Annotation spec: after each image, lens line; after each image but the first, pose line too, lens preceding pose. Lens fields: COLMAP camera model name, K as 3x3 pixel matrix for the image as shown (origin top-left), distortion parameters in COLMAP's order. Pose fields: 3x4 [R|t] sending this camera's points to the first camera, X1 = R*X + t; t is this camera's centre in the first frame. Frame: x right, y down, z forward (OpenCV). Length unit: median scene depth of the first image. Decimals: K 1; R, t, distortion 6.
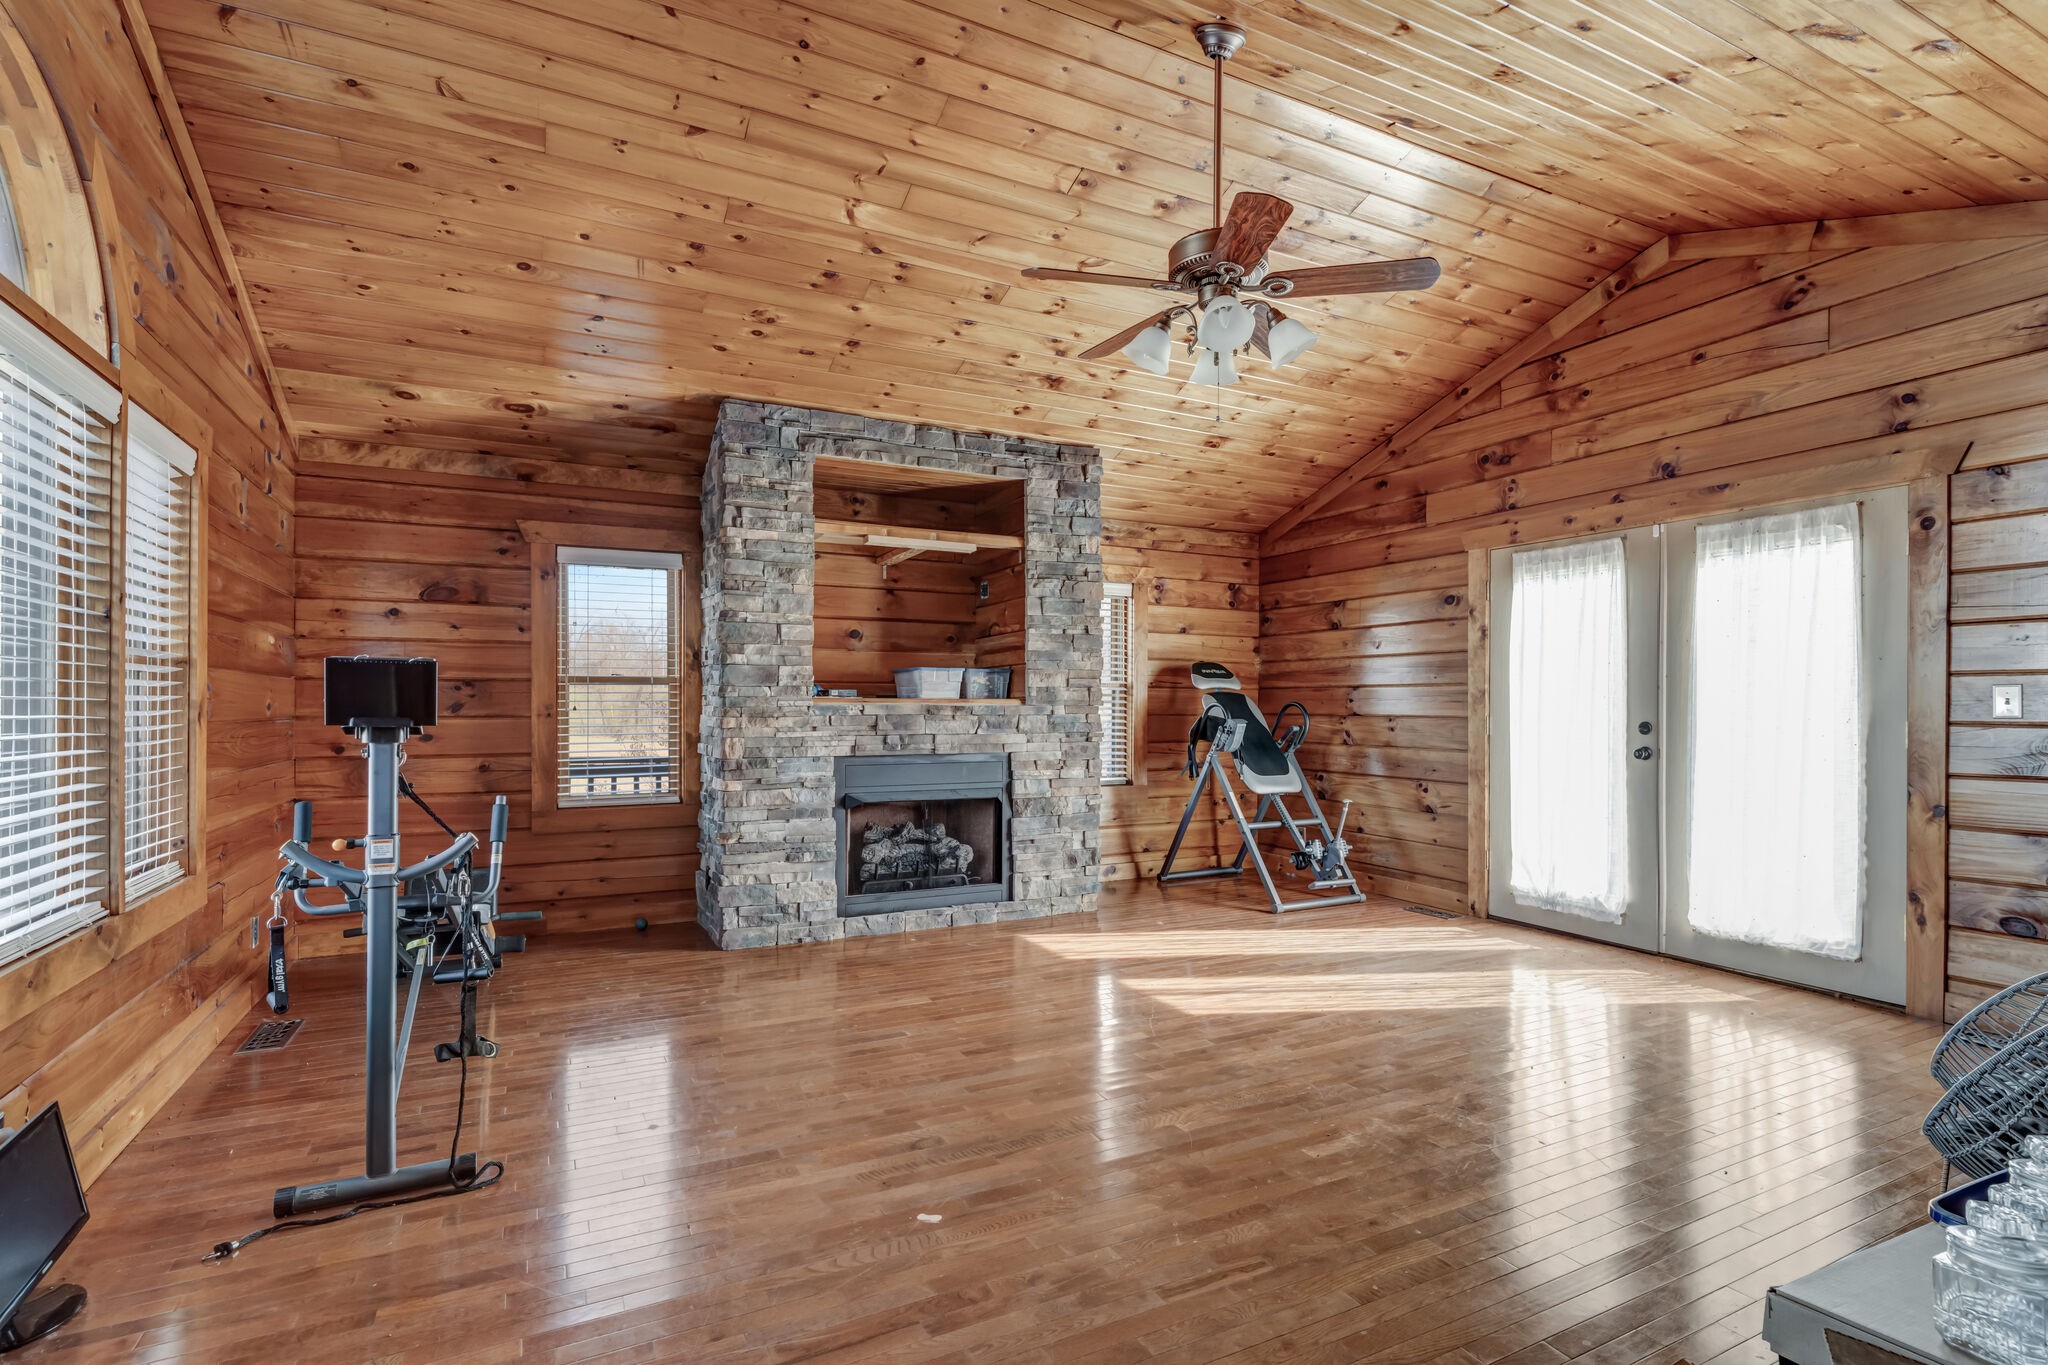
lens RADIAL K [[975.1, 0, 1025.5], [0, 975.1, 694.1], [0, 0, 1]] dist [0.002294, 0.000541]
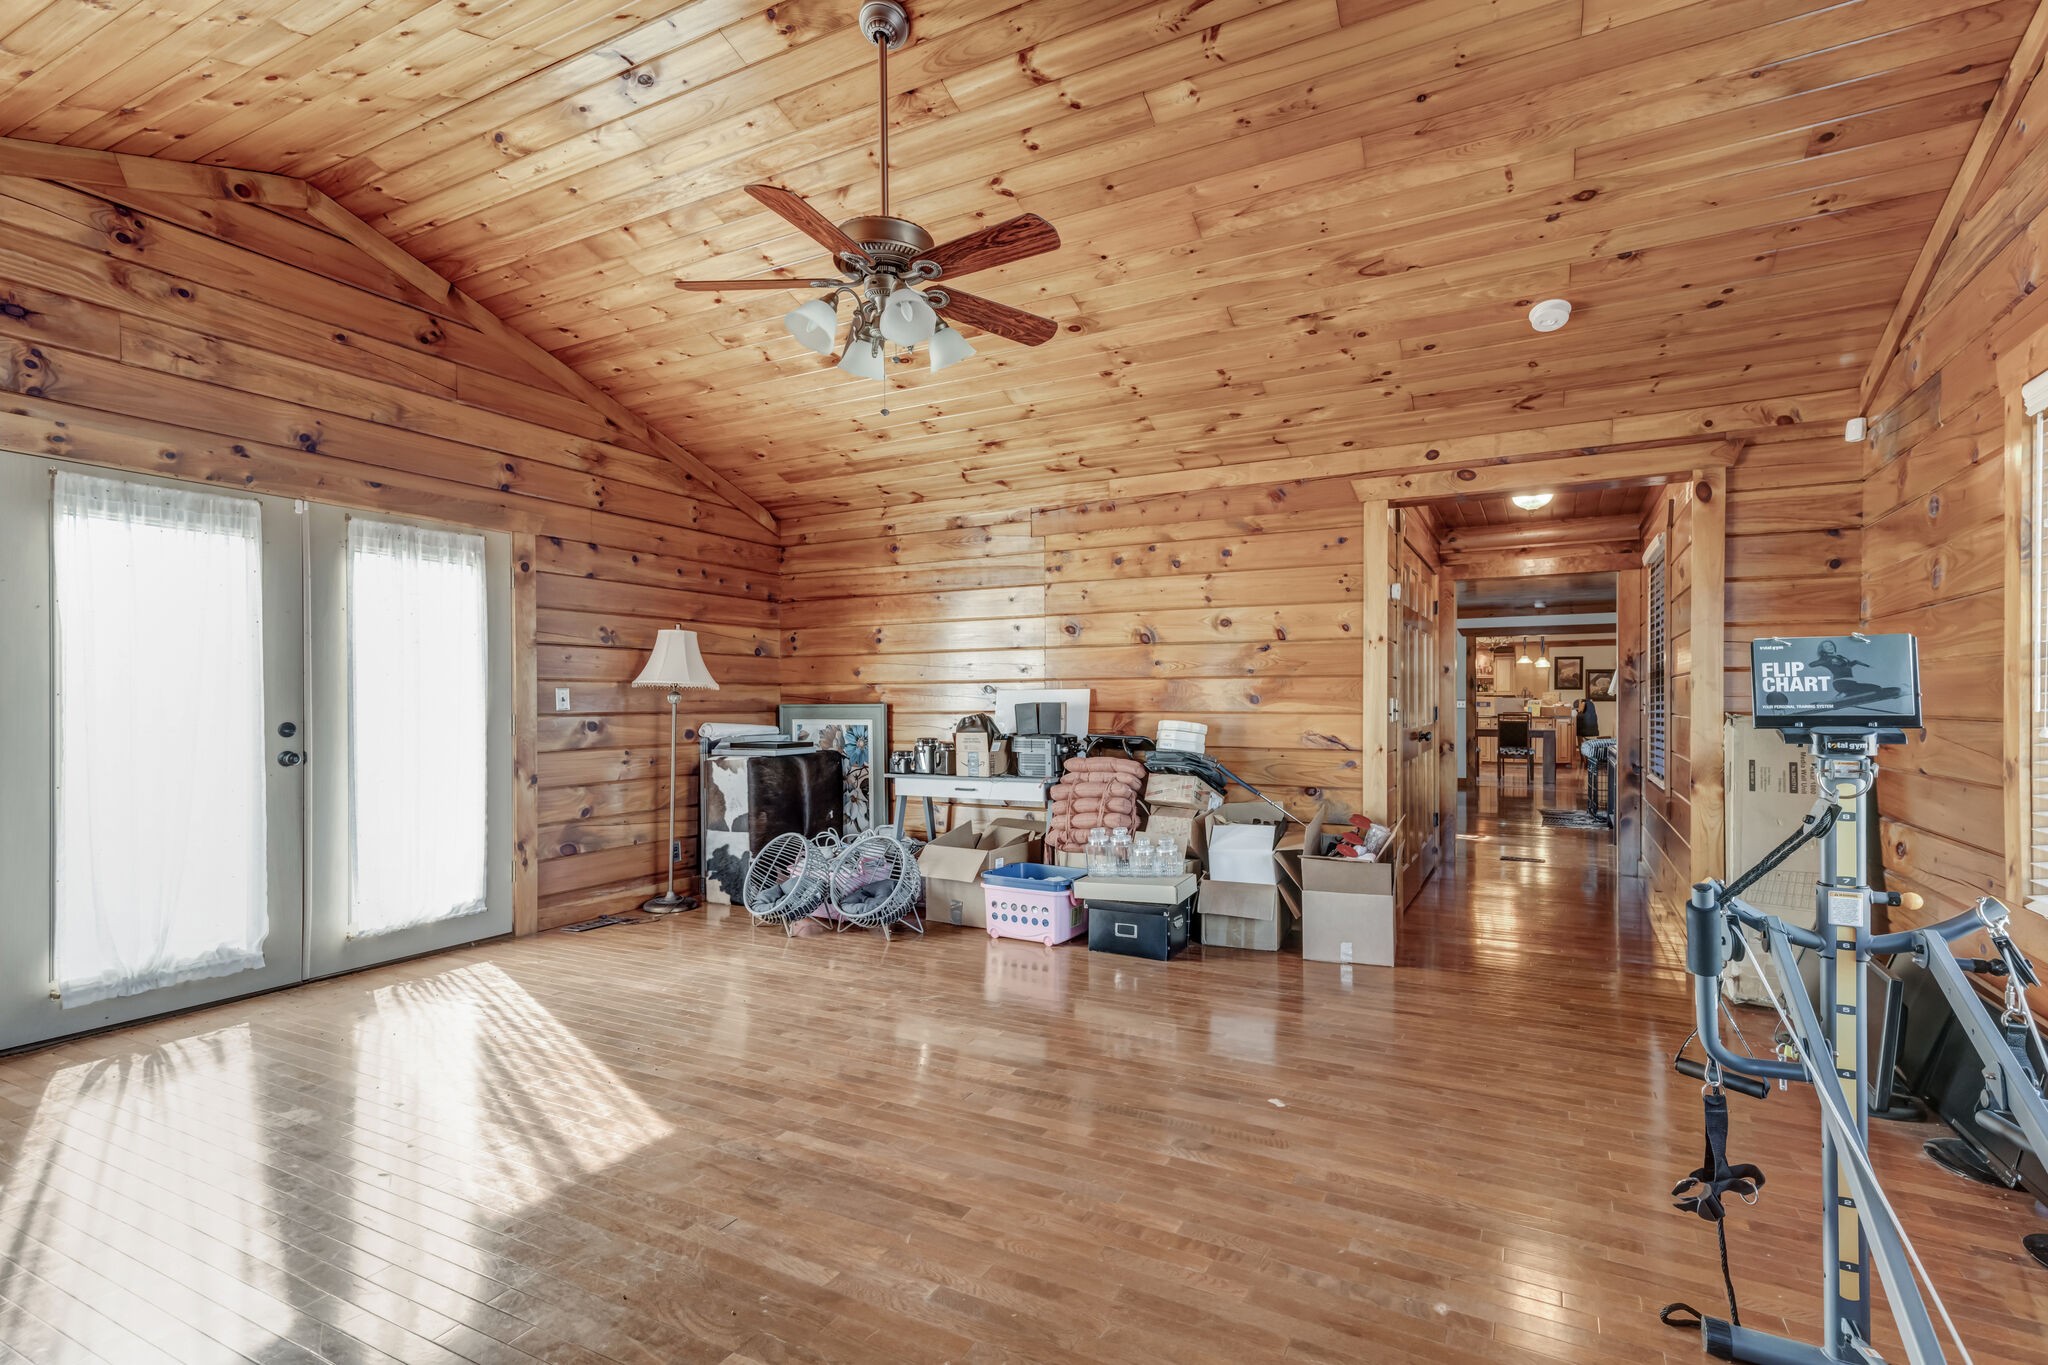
lens RADIAL K [[975.1, 0, 1027.7], [0, 975.1, 699.9], [0, 0, 1]] dist [0.002294, 0.000541]
pose [[-0.576019, 0.003545, 0.817428, -0.626322], [-0.003864, 0.999968, -0.007060, 0.016158], [-0.817427, -0.007225, -0.575987, 1.318671]]
